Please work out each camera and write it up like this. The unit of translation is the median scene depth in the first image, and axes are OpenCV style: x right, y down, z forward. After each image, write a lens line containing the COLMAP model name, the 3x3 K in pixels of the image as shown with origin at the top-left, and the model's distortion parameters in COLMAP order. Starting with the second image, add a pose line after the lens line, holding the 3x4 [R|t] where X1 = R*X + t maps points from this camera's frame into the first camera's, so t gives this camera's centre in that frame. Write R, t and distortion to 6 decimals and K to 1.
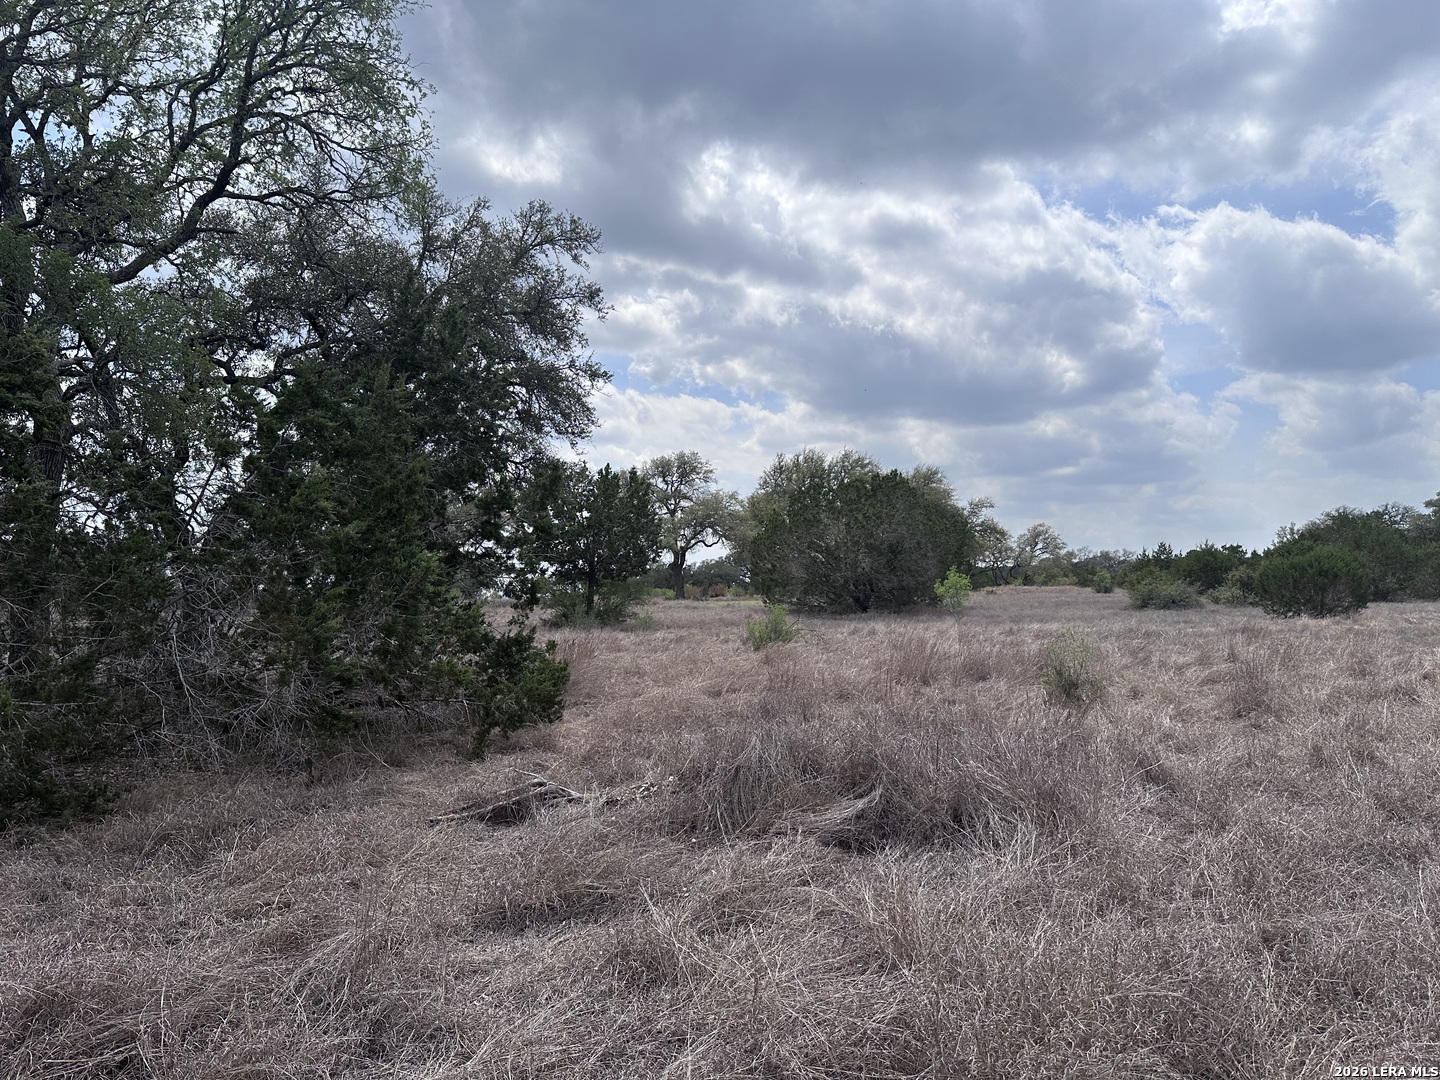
lens RADIAL K [[1021.6, 0, 707.1], [0, 1021.6, 535.2], [0, 0, 1]] dist [0.014625, -0.026609]
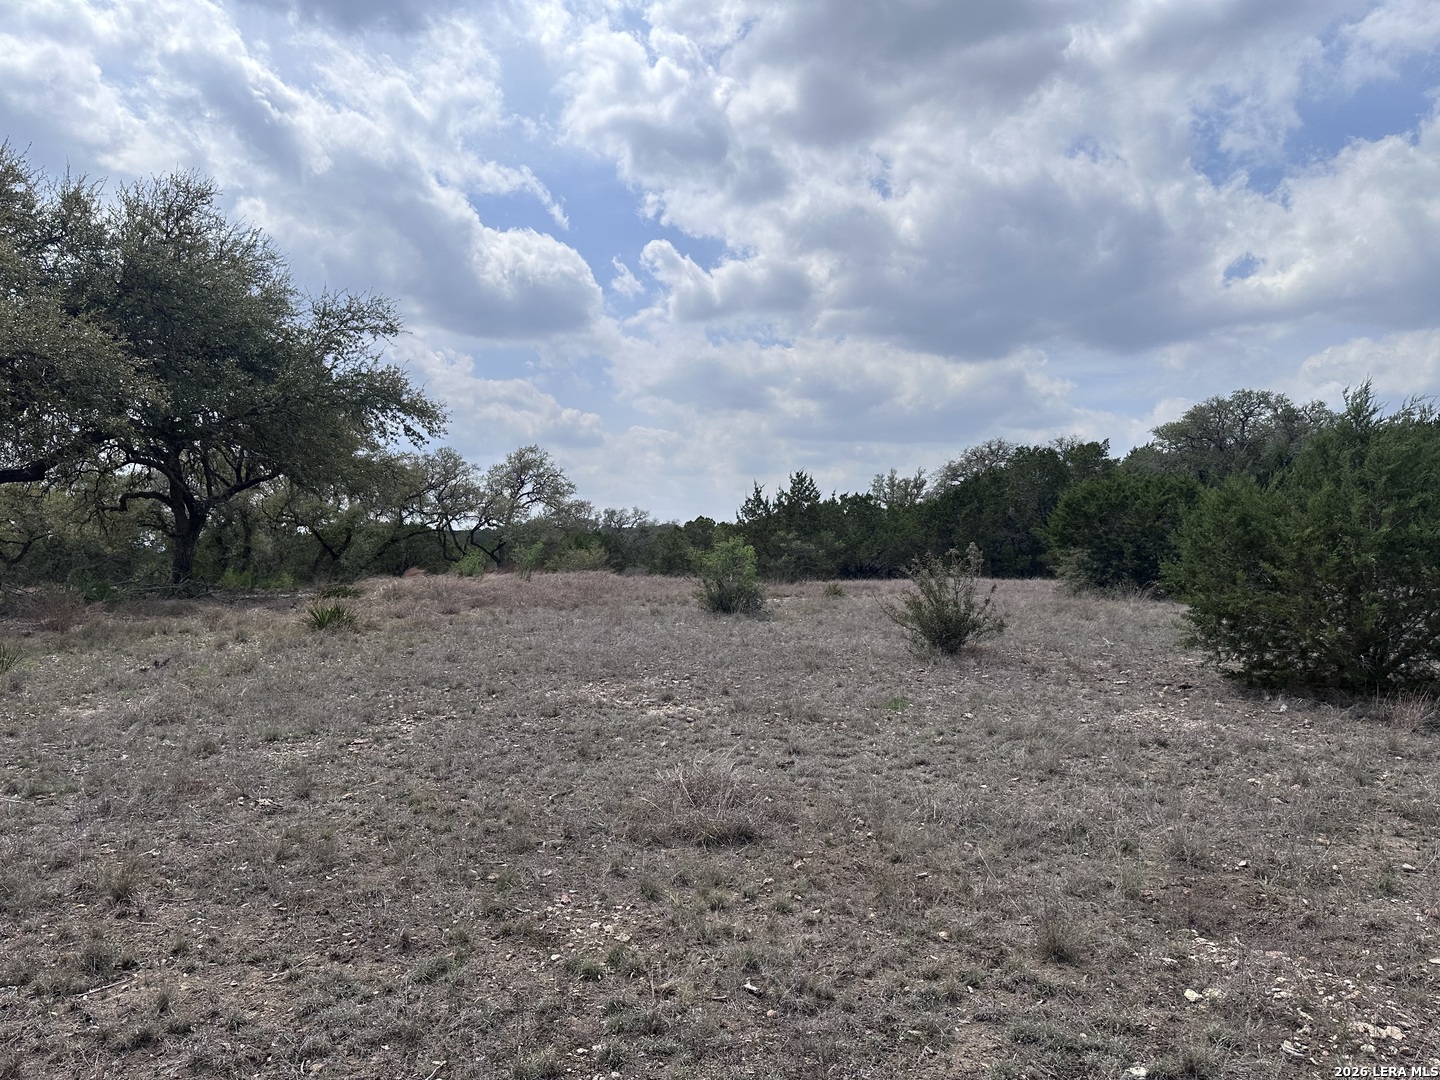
lens RADIAL K [[1021.6, 0, 707.1], [0, 1021.6, 535.2], [0, 0, 1]] dist [0.014625, -0.026609]
pose [[0.881436, 0.015979, 0.472033, 0.225178], [-0.032813, 0.999084, 0.027453, 0.025688], [-0.471162, -0.039687, 0.881153, 0.699721]]
